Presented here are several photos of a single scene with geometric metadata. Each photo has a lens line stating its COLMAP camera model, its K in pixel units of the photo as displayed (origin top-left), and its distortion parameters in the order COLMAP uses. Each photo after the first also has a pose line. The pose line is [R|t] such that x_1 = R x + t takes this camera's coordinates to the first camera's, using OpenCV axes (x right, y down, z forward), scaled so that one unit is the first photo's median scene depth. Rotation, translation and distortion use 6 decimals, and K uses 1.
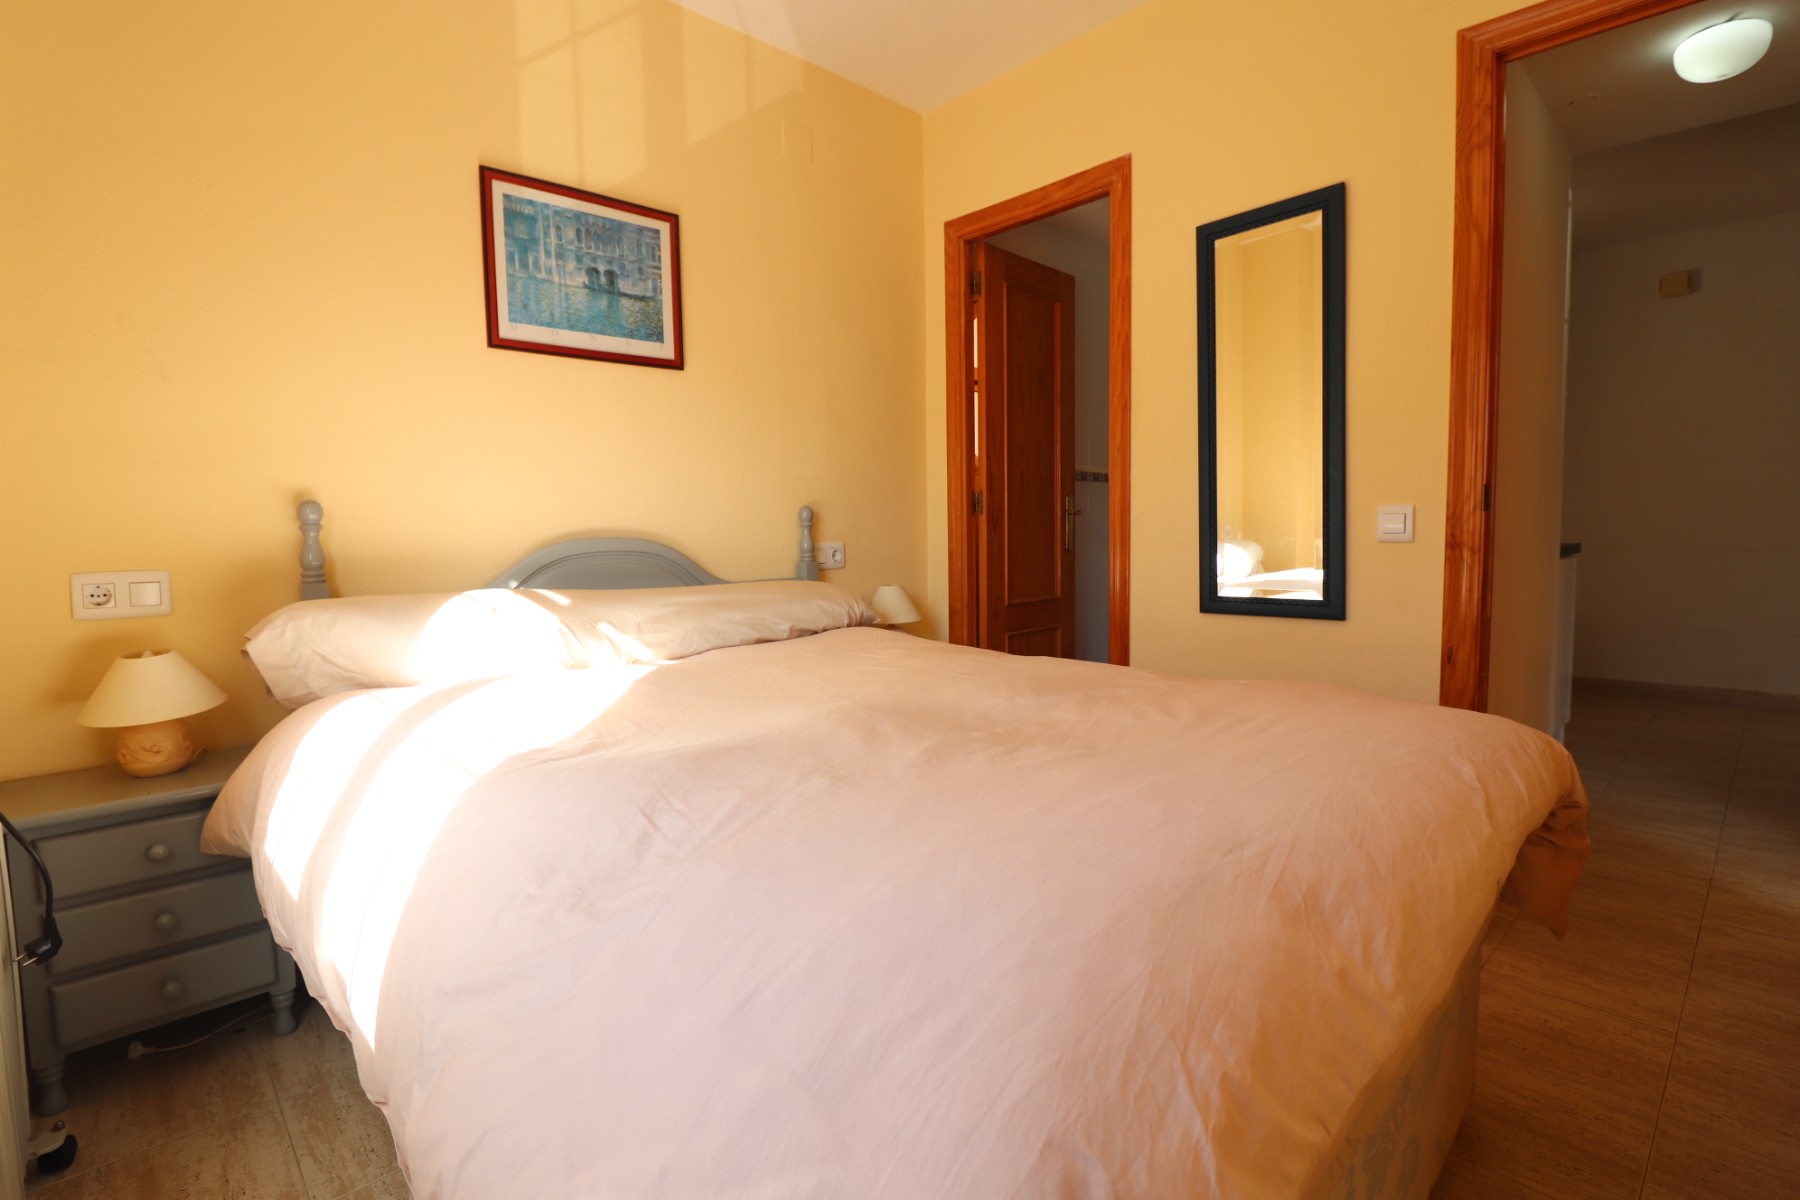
lens RADIAL K [[883.6, 0, 881.7], [0, 883.6, 590.2], [0, 0, 1]] dist [-0.017522, -0.000937]
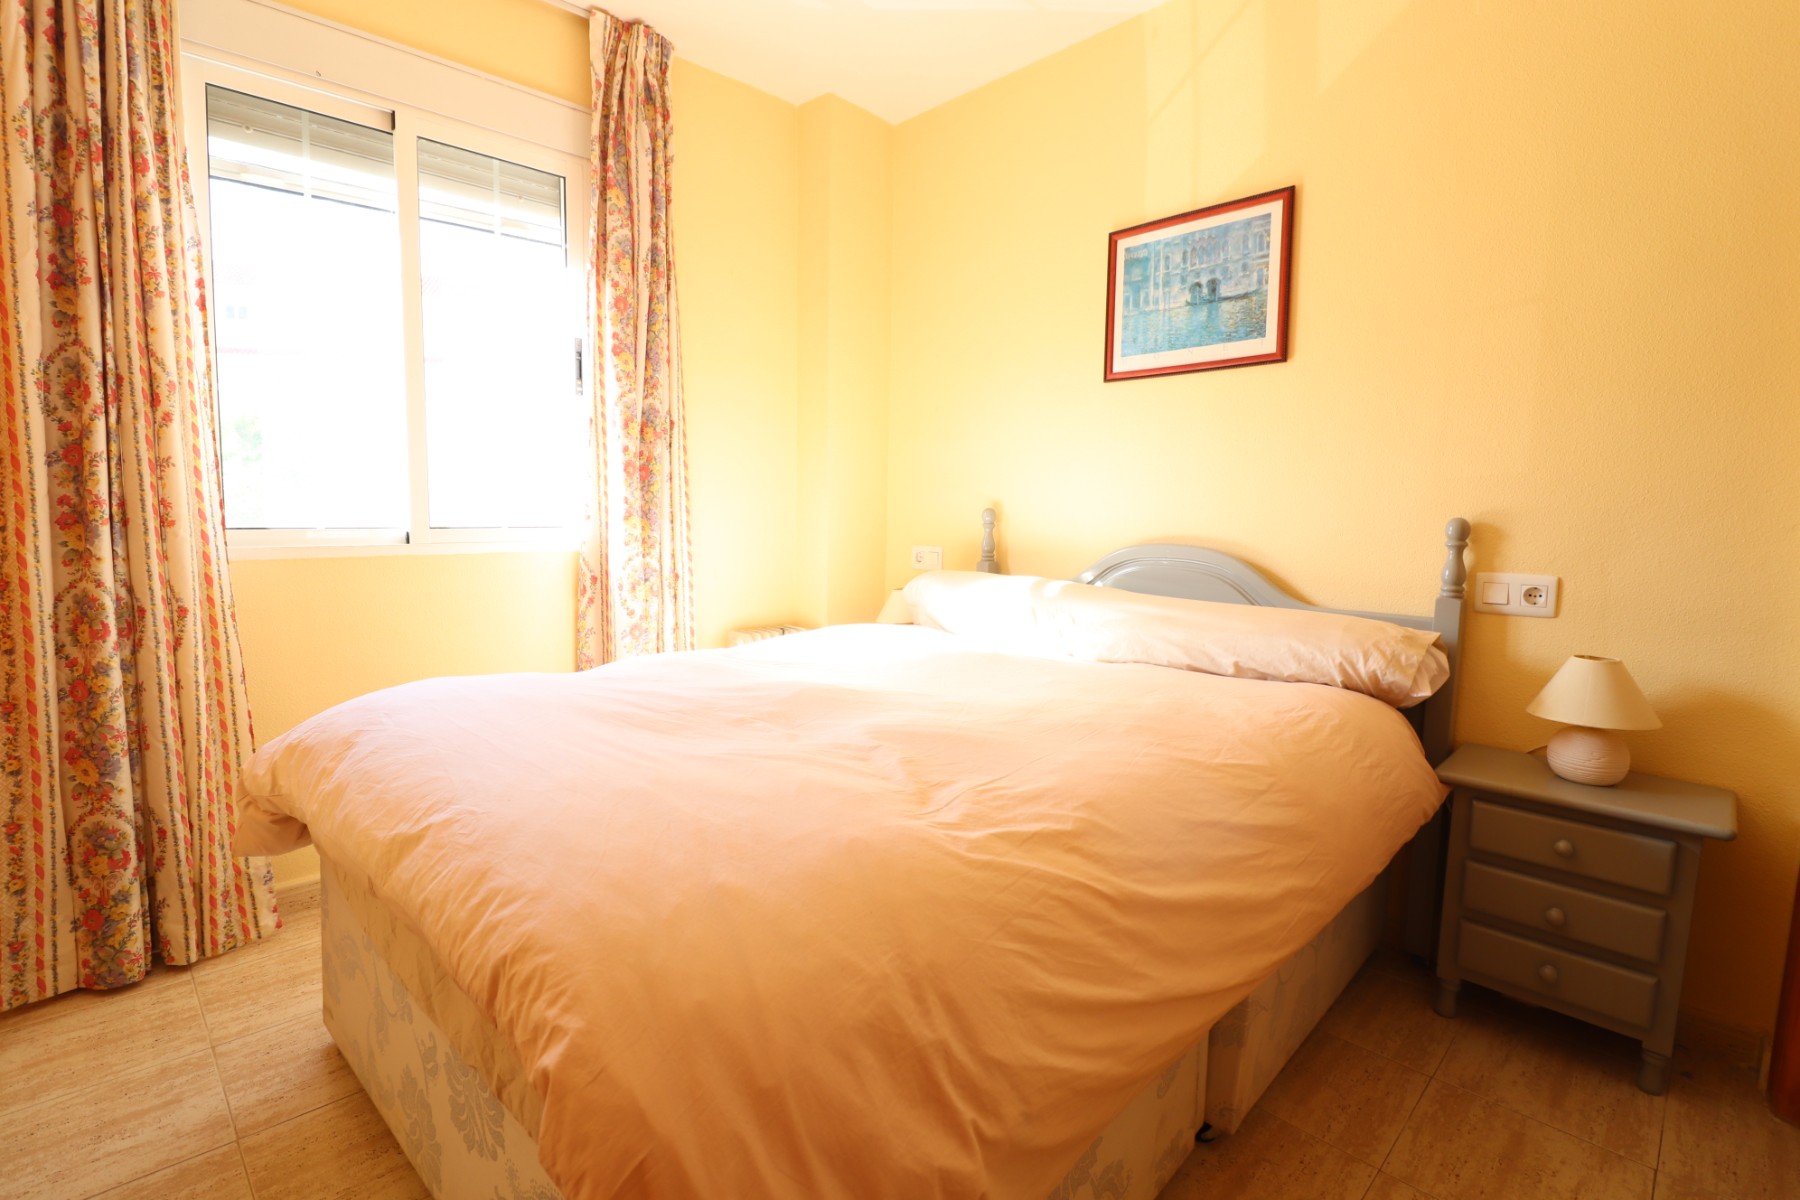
lens RADIAL K [[883.6, 0, 881.7], [0, 883.6, 590.2], [0, 0, 1]] dist [-0.017522, -0.000937]
pose [[-0.018294, 0.091910, -0.995599, 0.734830], [-0.095761, 0.991027, 0.093248, -0.072408], [0.995236, 0.097045, -0.009328, 0.681960]]
